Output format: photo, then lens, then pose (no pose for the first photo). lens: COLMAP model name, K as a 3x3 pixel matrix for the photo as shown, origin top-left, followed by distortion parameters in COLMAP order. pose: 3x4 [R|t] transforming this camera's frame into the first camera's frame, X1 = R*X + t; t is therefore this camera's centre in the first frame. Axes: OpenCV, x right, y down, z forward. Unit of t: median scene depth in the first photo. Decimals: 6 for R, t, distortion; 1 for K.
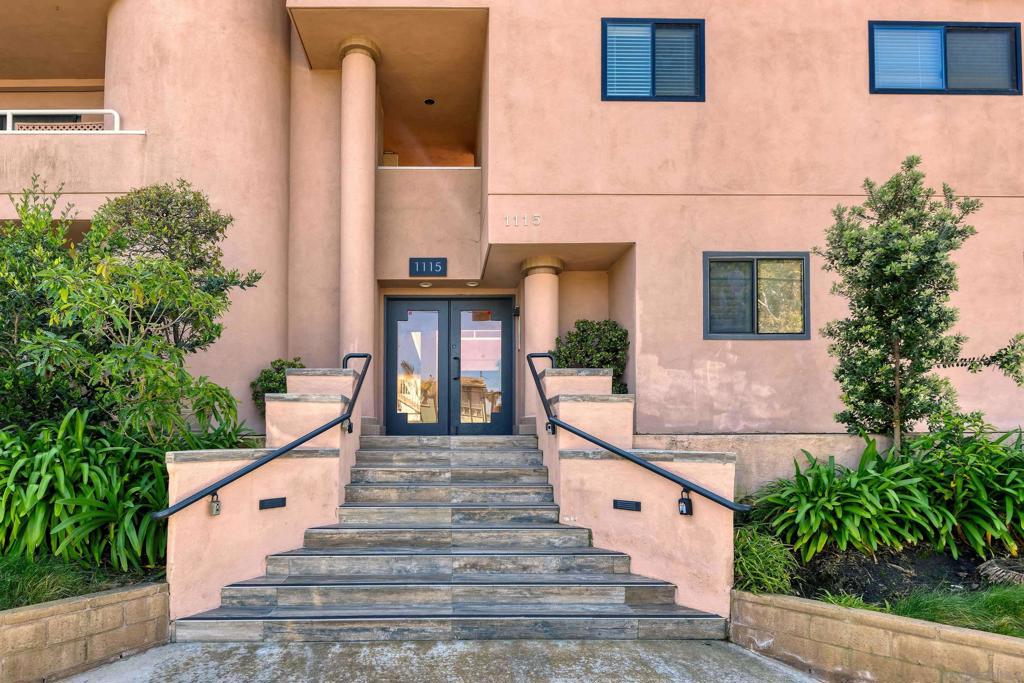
lens RADIAL K [[715.1, 0, 511.5], [0, 715.1, 389.8], [0, 0, 1]] dist [0.006263, -0.006622]
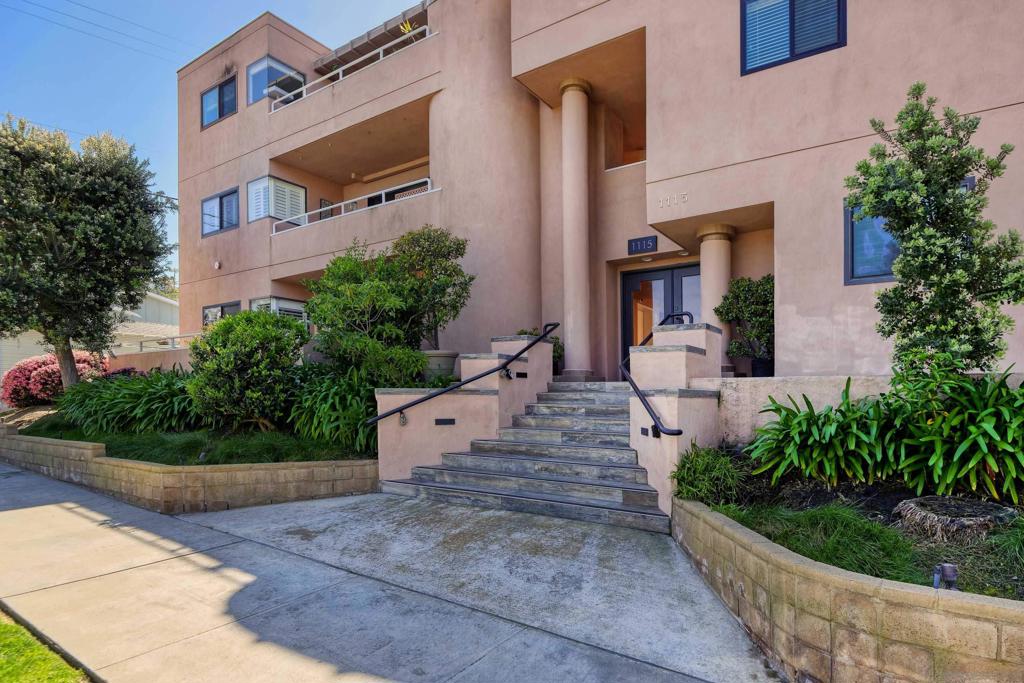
lens RADIAL K [[715.1, 0, 511.5], [0, 715.1, 389.8], [0, 0, 1]] dist [0.006263, -0.006622]
pose [[0.753962, -0.002733, -0.656912, 0.720254], [0.038730, 0.998437, 0.040297, 0.022385], [0.655775, -0.055825, 0.752889, -0.103524]]
